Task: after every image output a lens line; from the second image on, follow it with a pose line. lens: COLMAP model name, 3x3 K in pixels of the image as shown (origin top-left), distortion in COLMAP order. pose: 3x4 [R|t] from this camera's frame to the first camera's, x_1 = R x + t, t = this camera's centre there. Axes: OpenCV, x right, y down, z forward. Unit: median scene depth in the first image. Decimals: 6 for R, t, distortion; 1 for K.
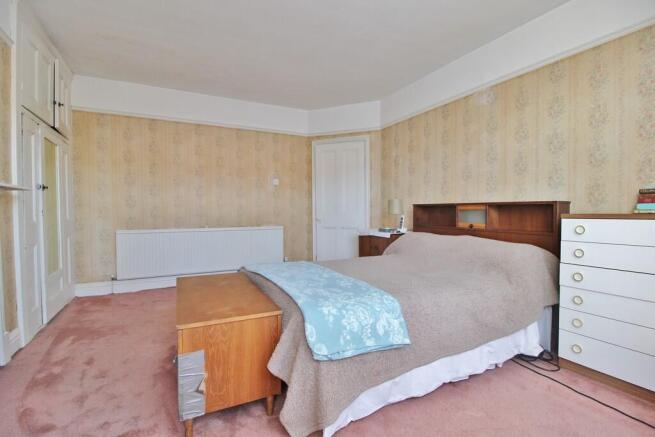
lens RADIAL K [[302.5, 0, 327.5], [0, 302.5, 218.5], [0, 0, 1]] dist [0.000750, -0.013458]
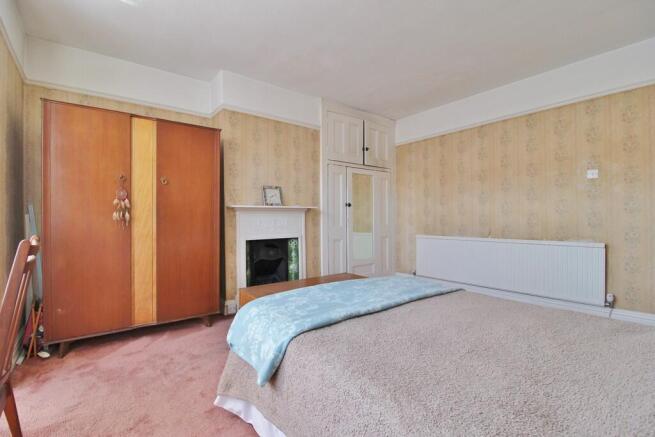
lens RADIAL K [[302.5, 0, 327.5], [0, 302.5, 218.5], [0, 0, 1]] dist [0.000750, -0.013458]
pose [[0.181653, -0.000368, -0.983363, 0.423180], [-0.019996, 0.999792, -0.004068, -0.014136], [0.983159, 0.020402, 0.181608, 0.391478]]
